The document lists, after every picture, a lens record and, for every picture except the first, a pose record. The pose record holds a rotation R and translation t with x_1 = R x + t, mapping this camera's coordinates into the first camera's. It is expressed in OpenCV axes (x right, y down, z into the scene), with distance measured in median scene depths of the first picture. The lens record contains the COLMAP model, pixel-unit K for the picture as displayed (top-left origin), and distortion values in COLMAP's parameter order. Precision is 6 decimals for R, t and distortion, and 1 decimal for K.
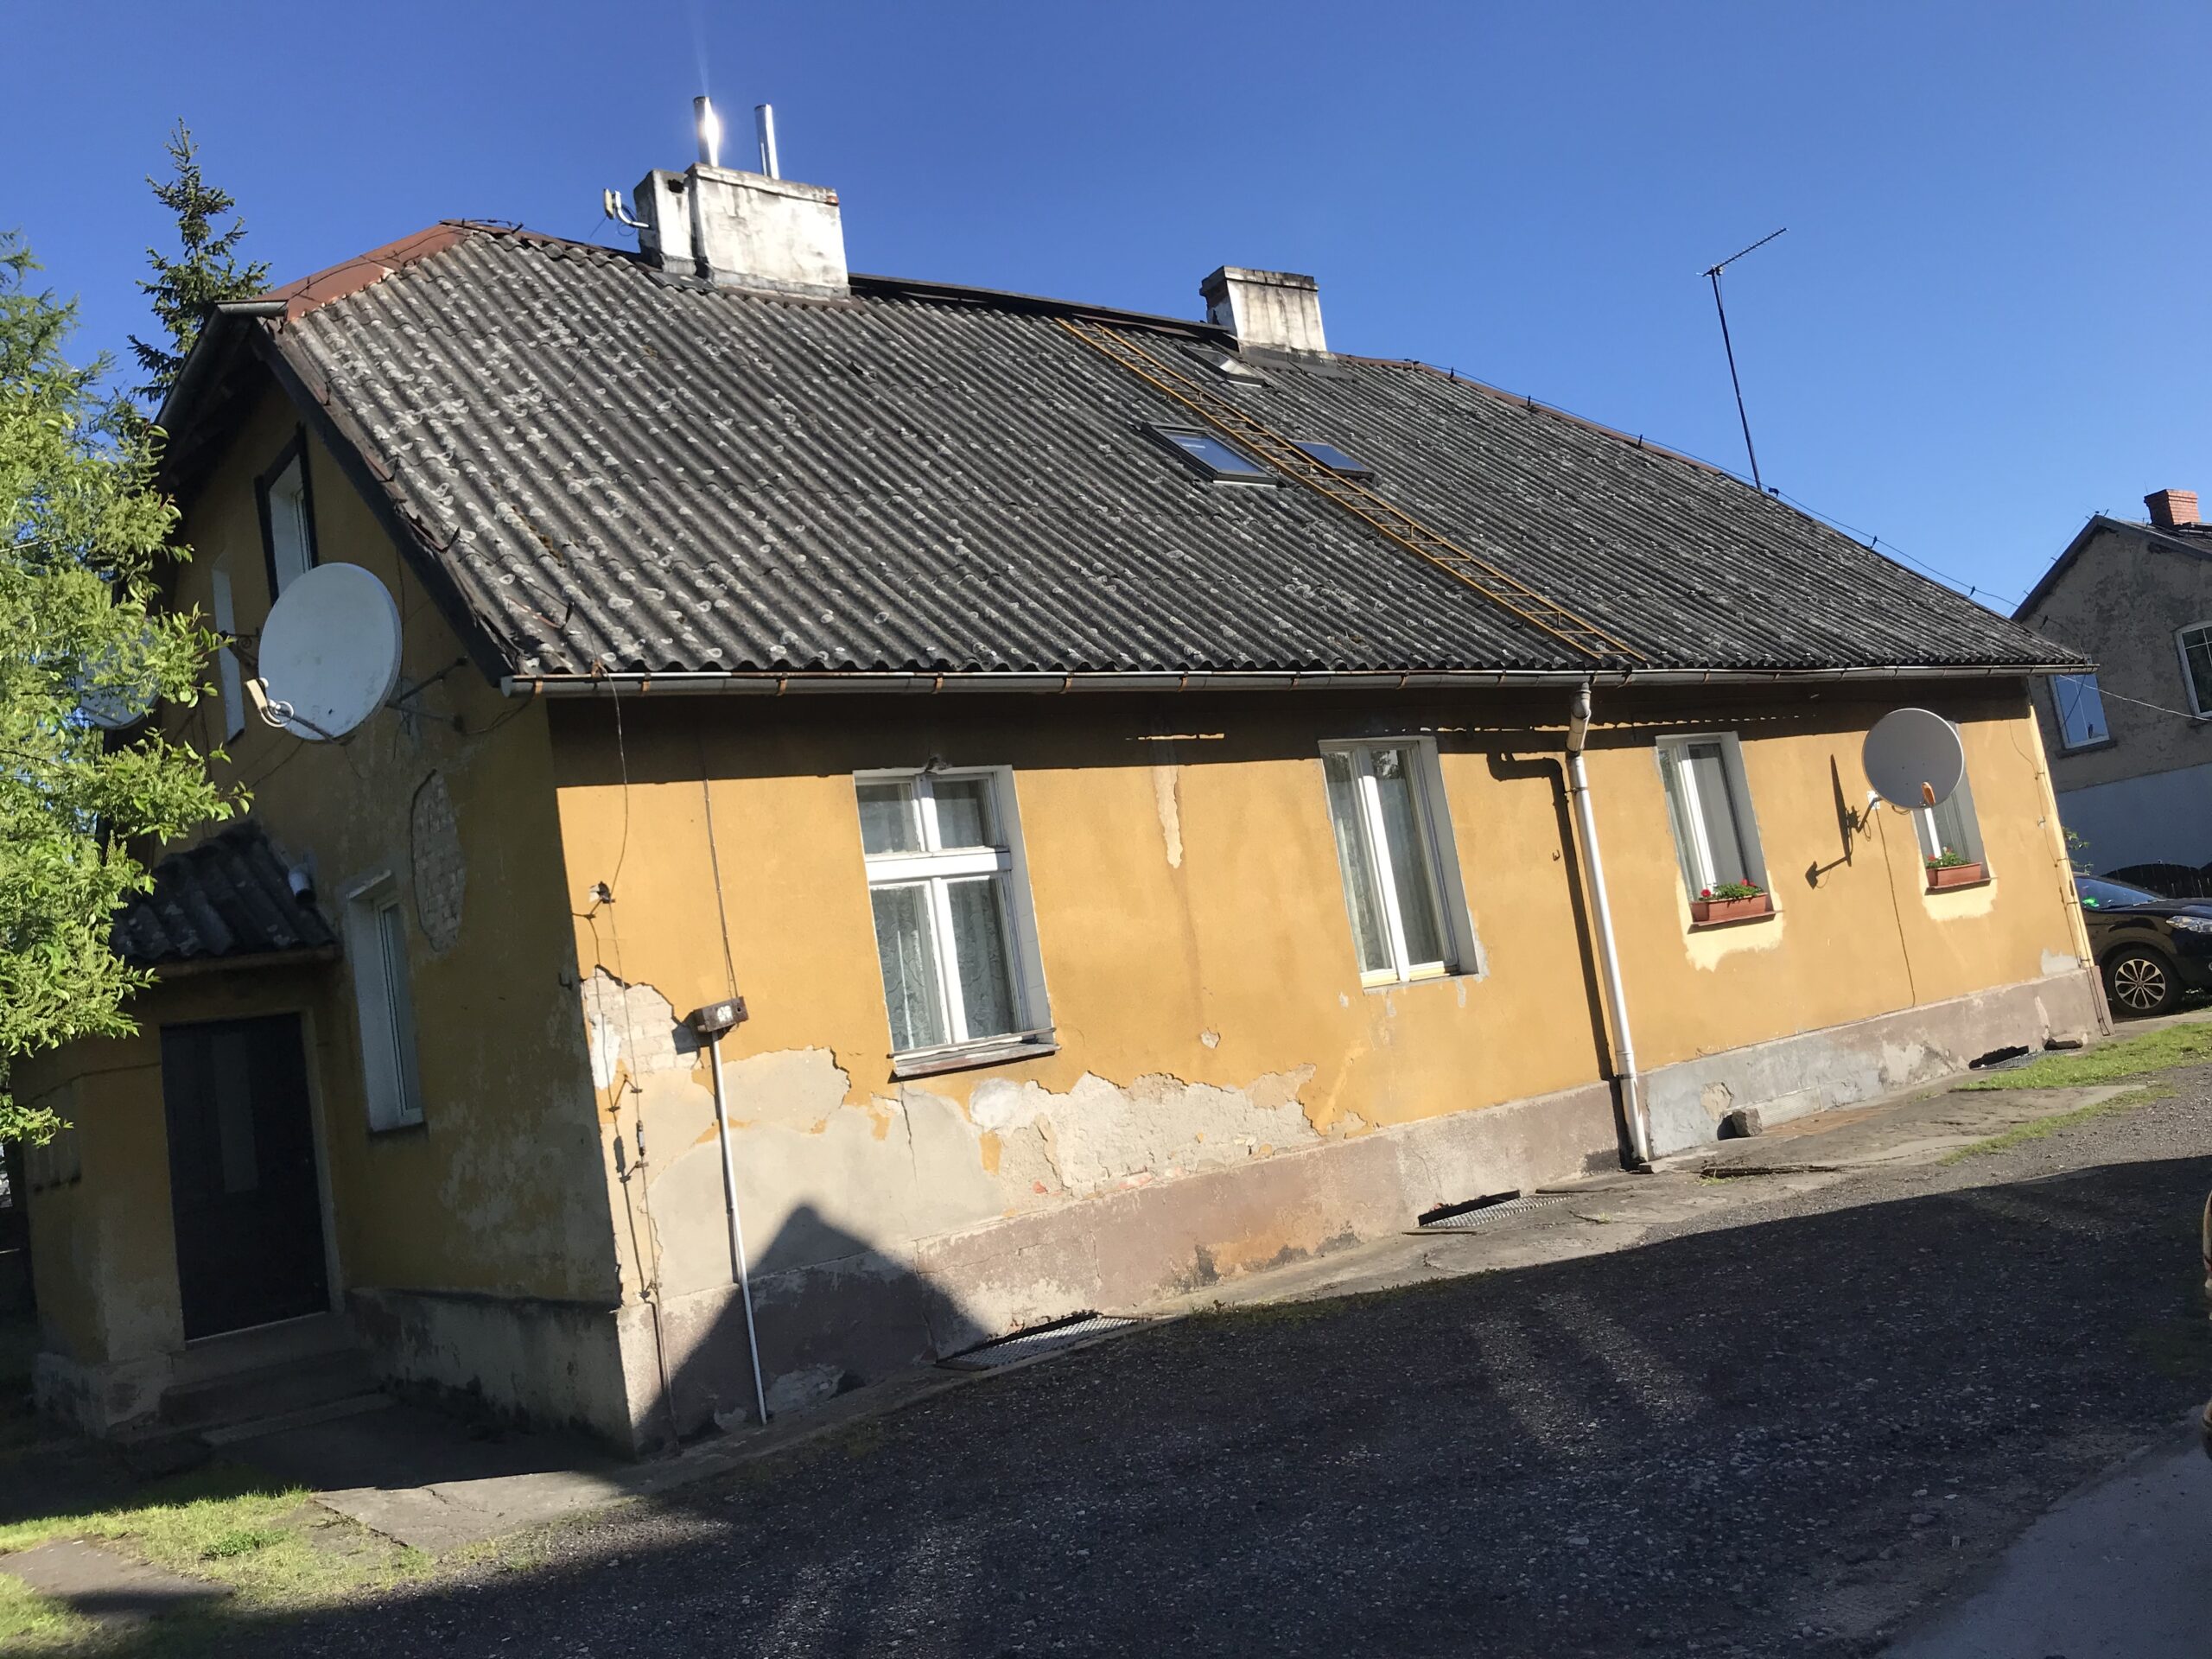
lens RADIAL K [[1782.7, 0, 1098.7], [0, 1782.7, 815.6], [0, 0, 1]] dist [0.029826, -0.036504]
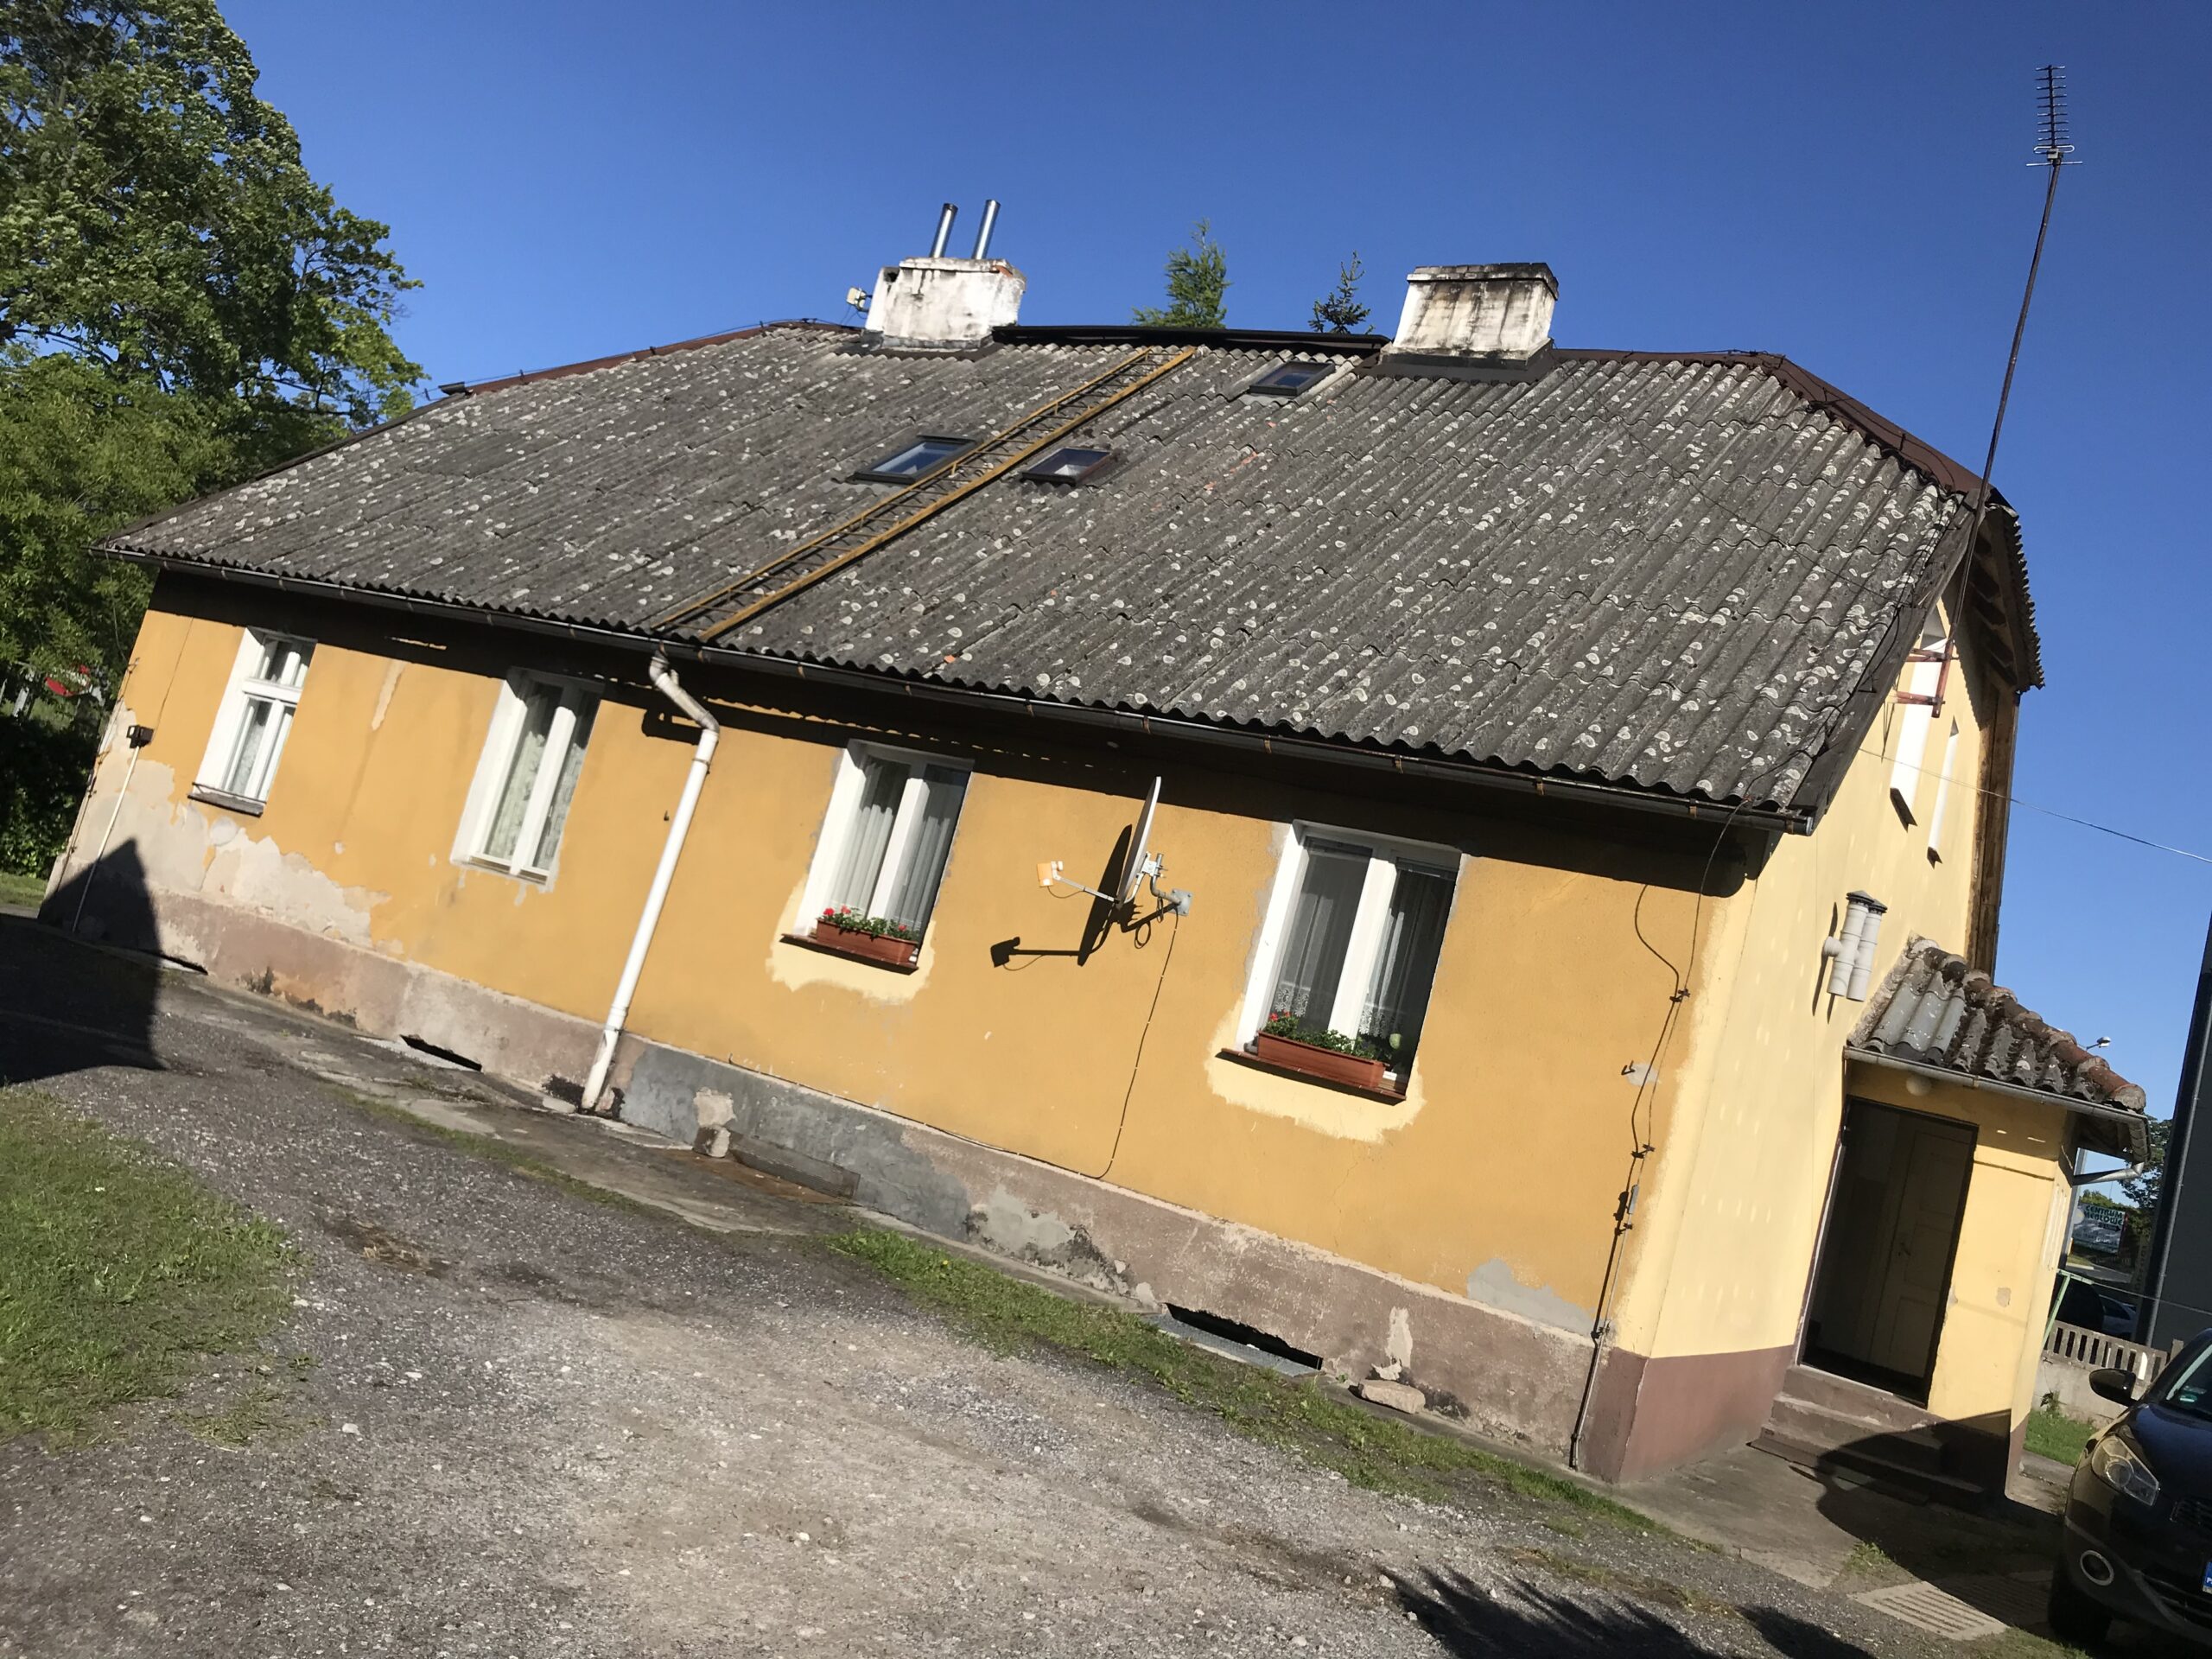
lens RADIAL K [[1782.7, 0, 1098.7], [0, 1782.7, 815.6], [0, 0, 1]] dist [0.029826, -0.036504]
pose [[0.349088, 0.147502, -0.925409, 1.117023], [-0.206608, 0.975348, 0.077524, -0.094882], [0.914030, 0.164134, 0.370957, 0.712214]]
